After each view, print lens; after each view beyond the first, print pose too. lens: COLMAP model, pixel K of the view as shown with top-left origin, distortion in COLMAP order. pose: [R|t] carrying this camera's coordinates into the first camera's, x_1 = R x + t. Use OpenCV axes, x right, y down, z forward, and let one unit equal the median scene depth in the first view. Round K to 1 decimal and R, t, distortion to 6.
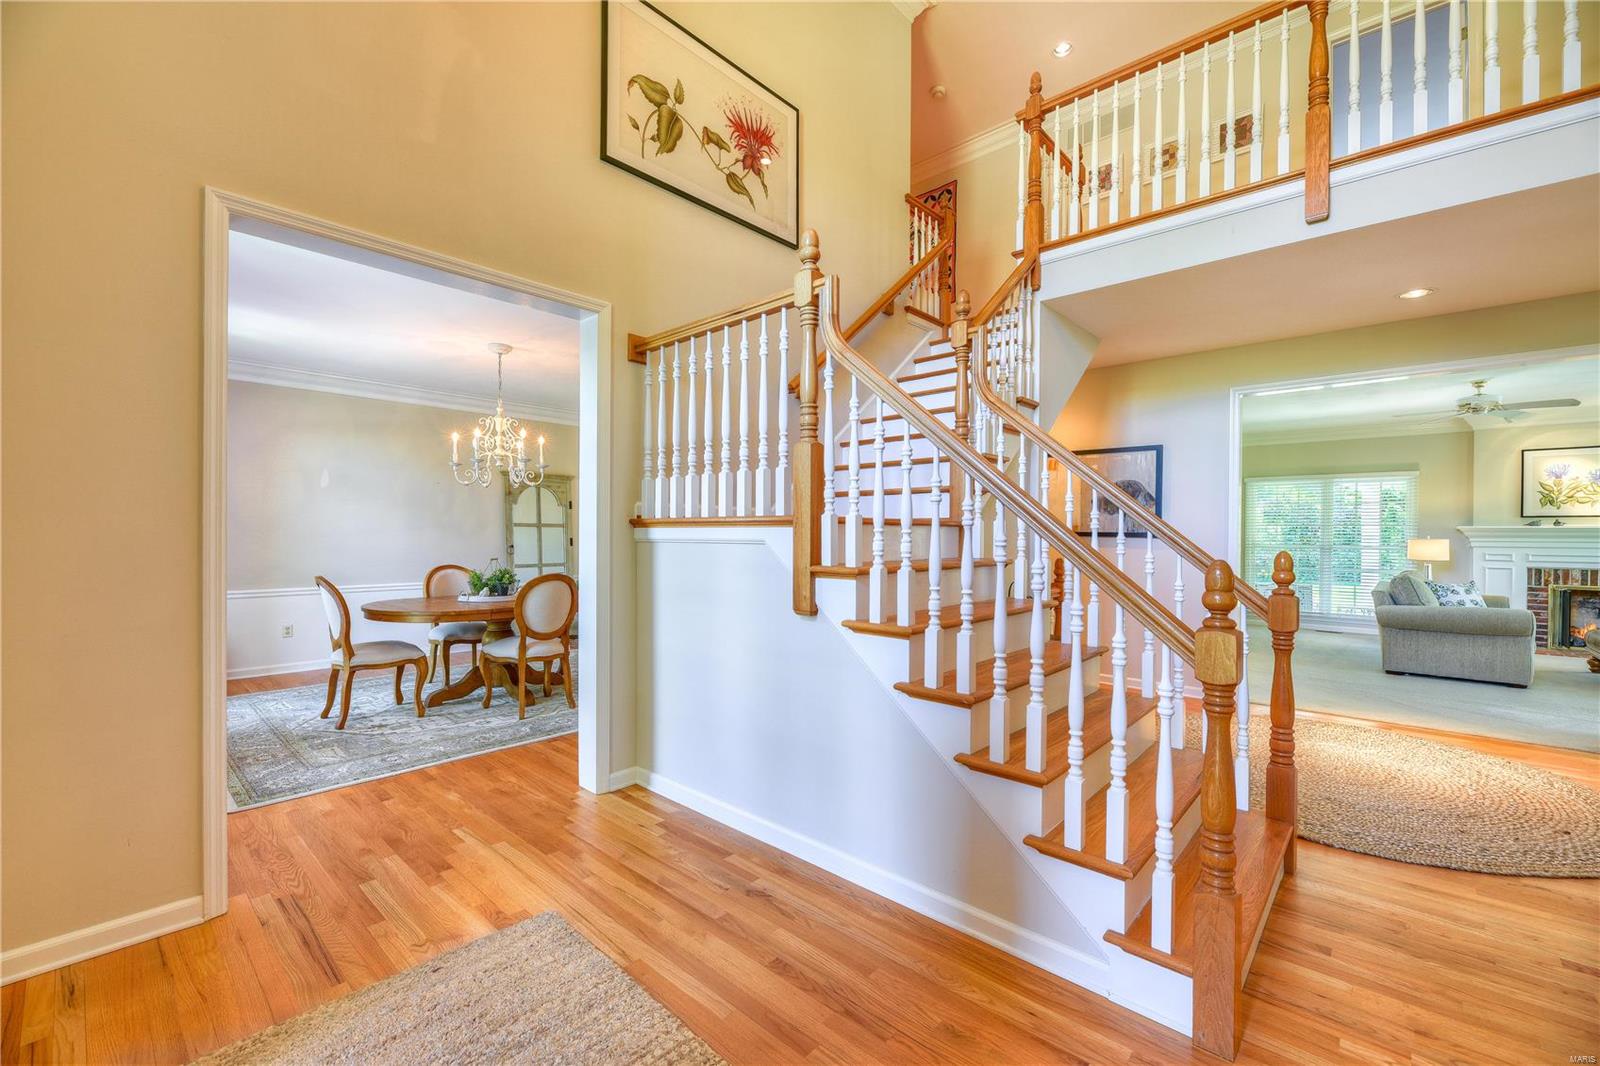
lens RADIAL K [[660.5, 0, 806.5], [0, 660.5, 536.3], [0, 0, 1]] dist [-0.001036, -0.000164]
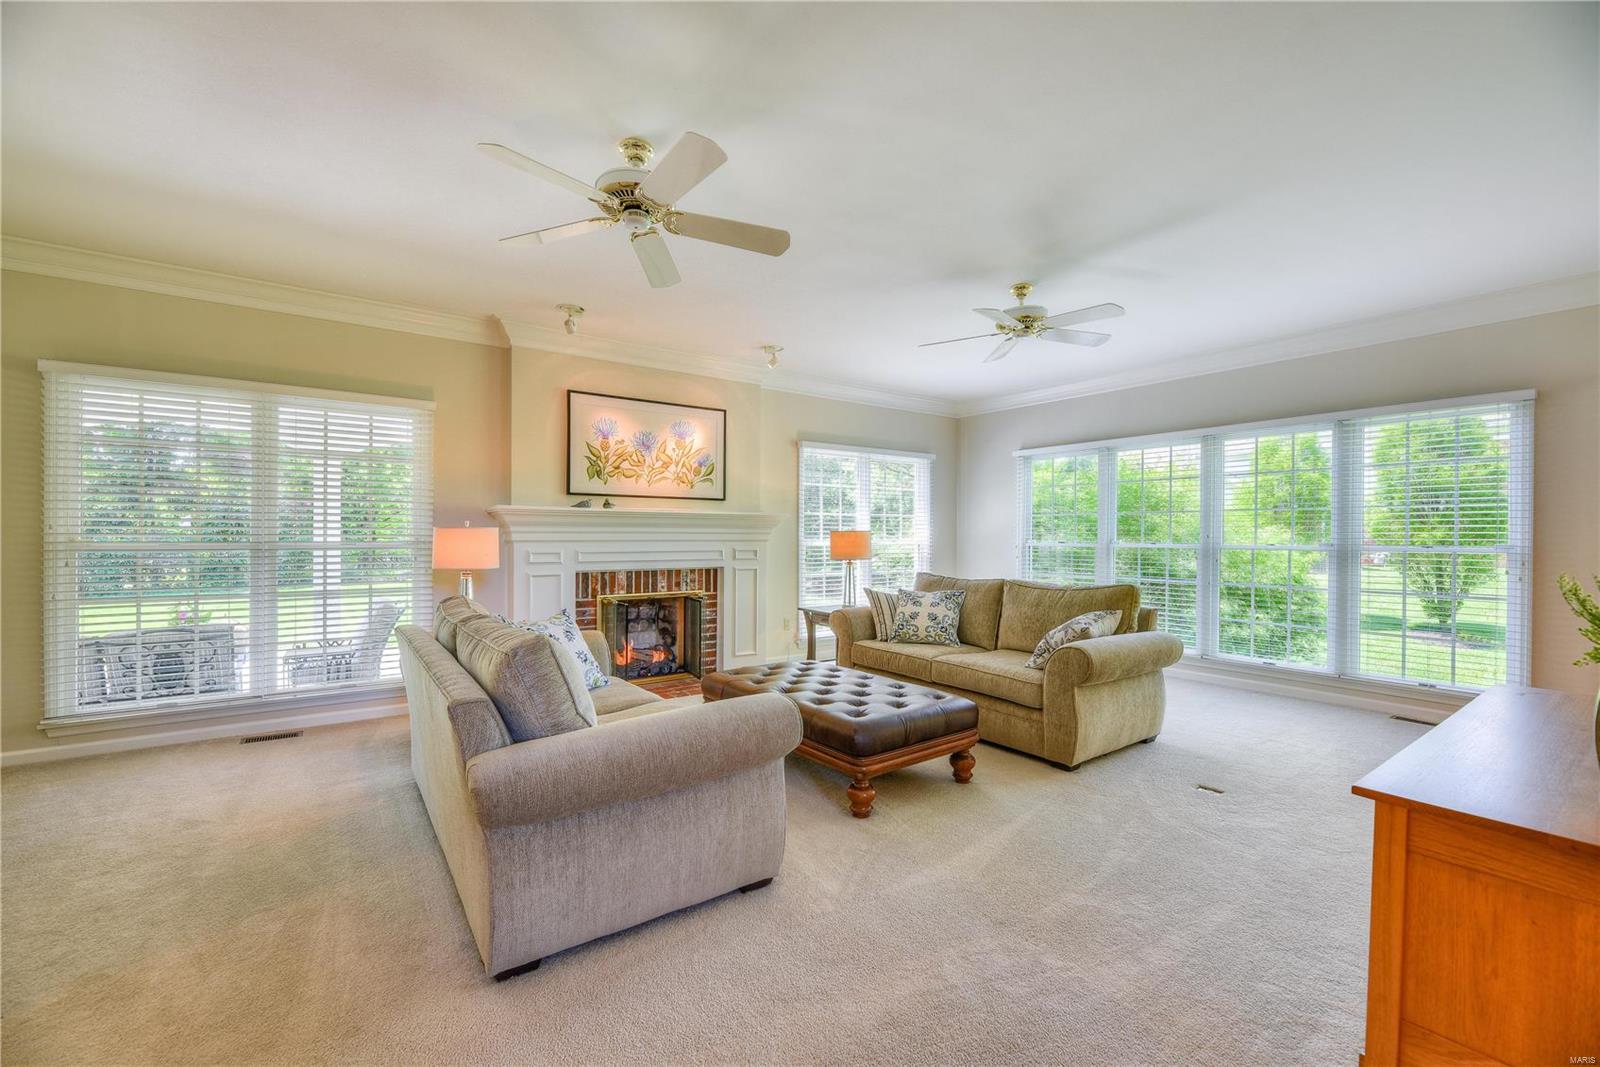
lens RADIAL K [[660.5, 0, 806.0], [0, 660.5, 535.7], [0, 0, 1]] dist [-0.001036, -0.000164]
pose [[0.193452, -0.008738, 0.981071, 0.504920], [0.001293, 0.999962, 0.008651, 0.006455], [-0.981109, -0.000405, 0.193456, 0.659505]]
